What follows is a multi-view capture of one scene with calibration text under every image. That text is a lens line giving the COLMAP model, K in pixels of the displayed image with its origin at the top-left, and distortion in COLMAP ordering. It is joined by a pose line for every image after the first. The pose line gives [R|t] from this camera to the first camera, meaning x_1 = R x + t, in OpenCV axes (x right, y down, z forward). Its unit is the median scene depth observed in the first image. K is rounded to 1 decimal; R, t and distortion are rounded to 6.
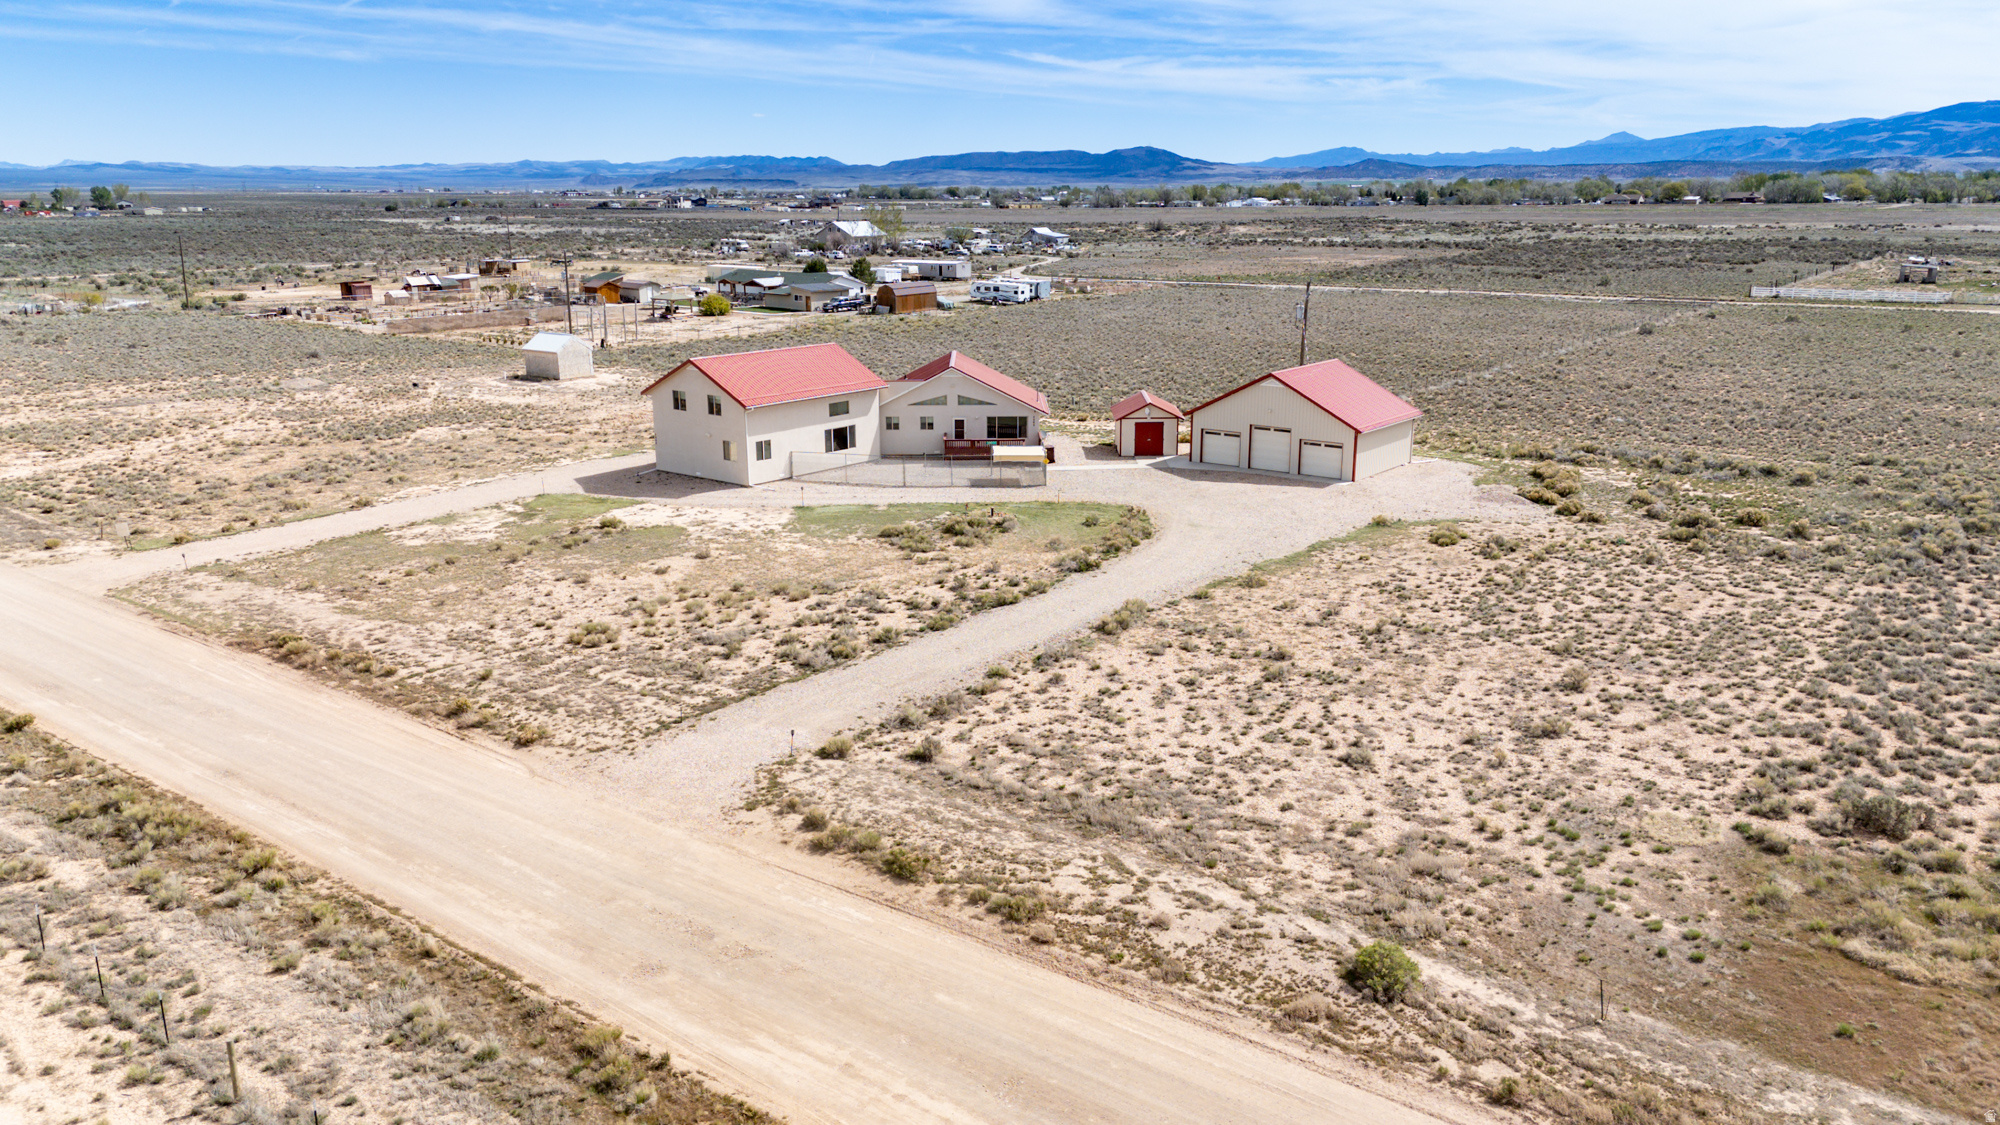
lens RADIAL K [[1465.4, 0, 1008.5], [0, 1465.4, 552.3], [0, 0, 1]] dist [0.072860, -0.063227]
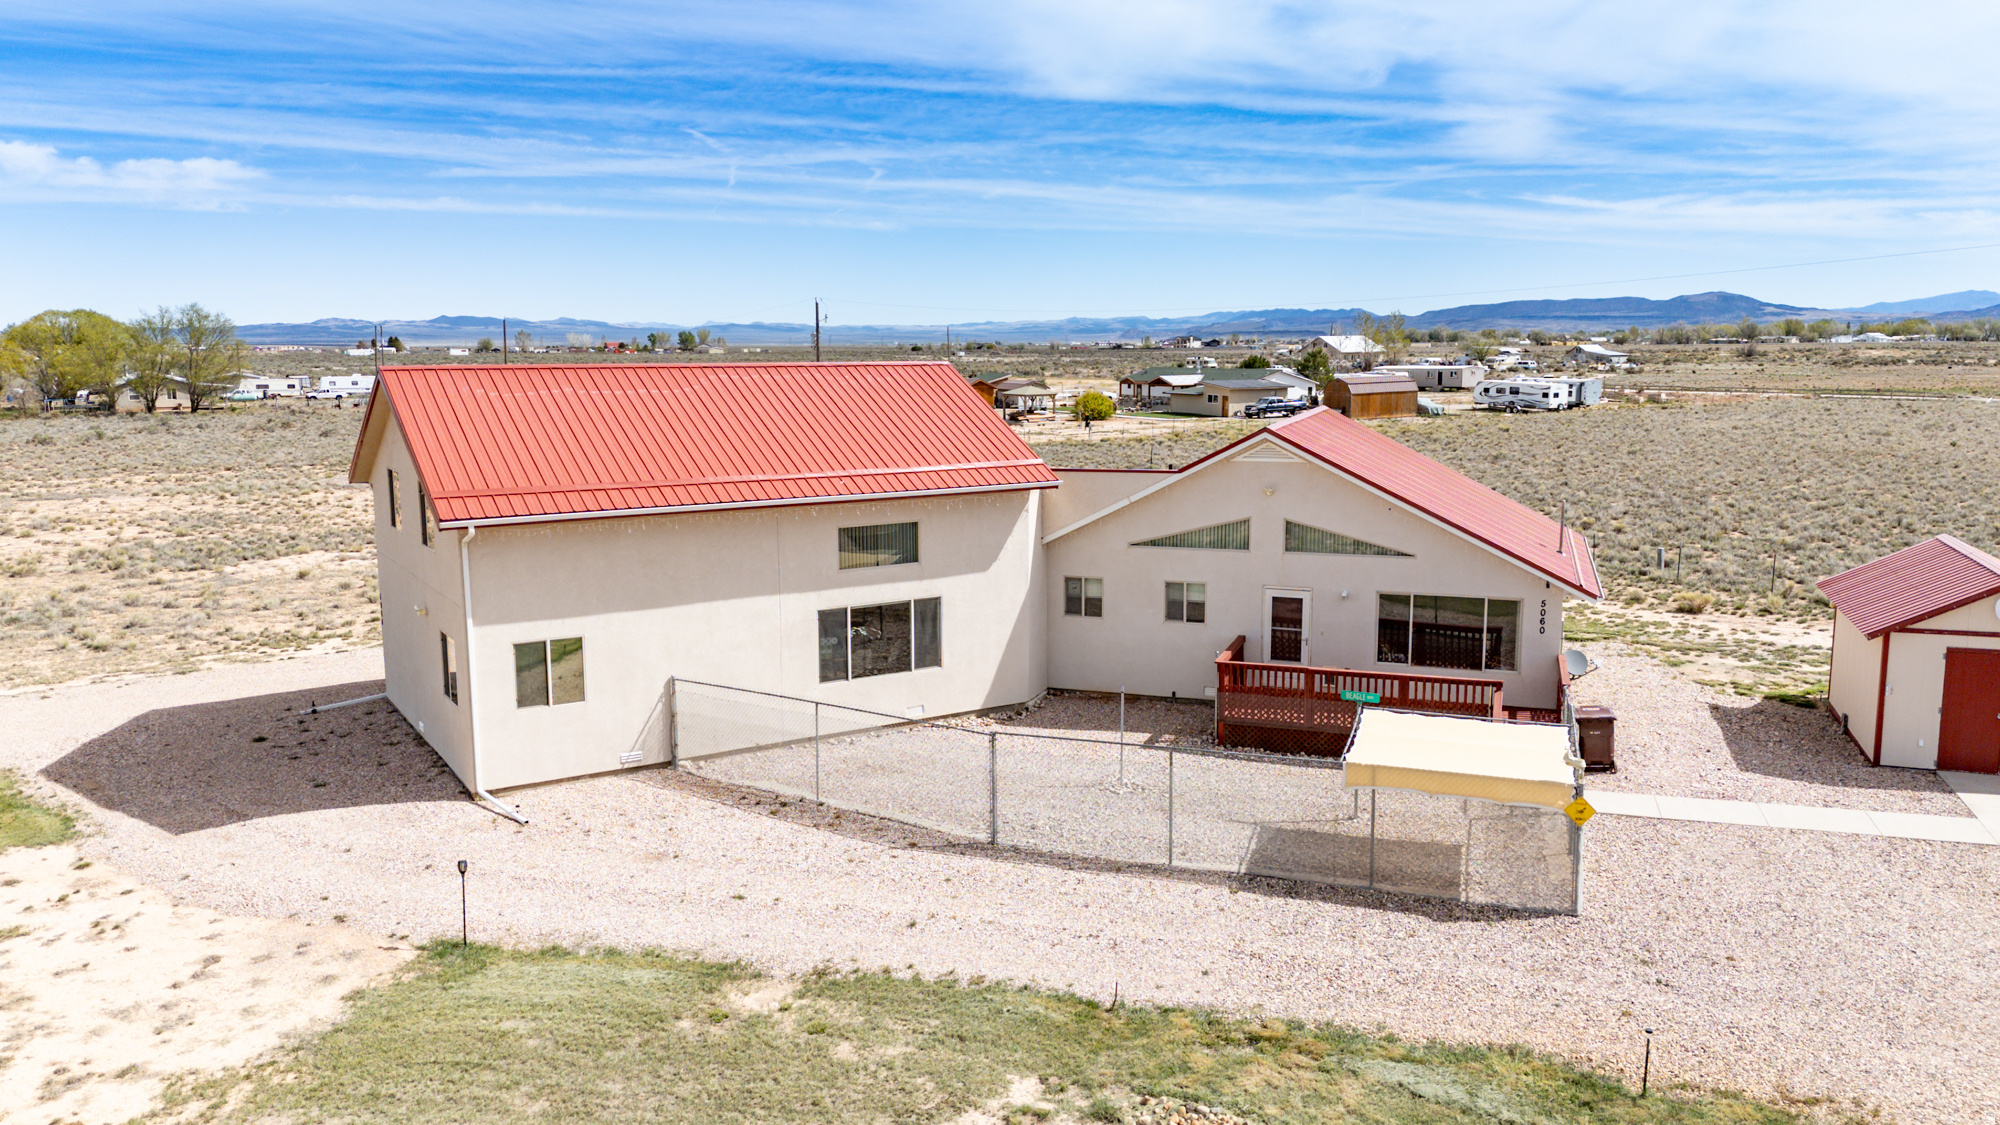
lens RADIAL K [[1465.4, 0, 1008.3], [0, 1465.4, 562.2], [0, 0, 1]] dist [0.072860, -0.063227]
pose [[0.939542, 0.049535, -0.338833, 0.018171], [-0.080676, 0.993649, -0.078440, -0.074596], [0.332796, 0.101034, 0.937571, 0.743749]]
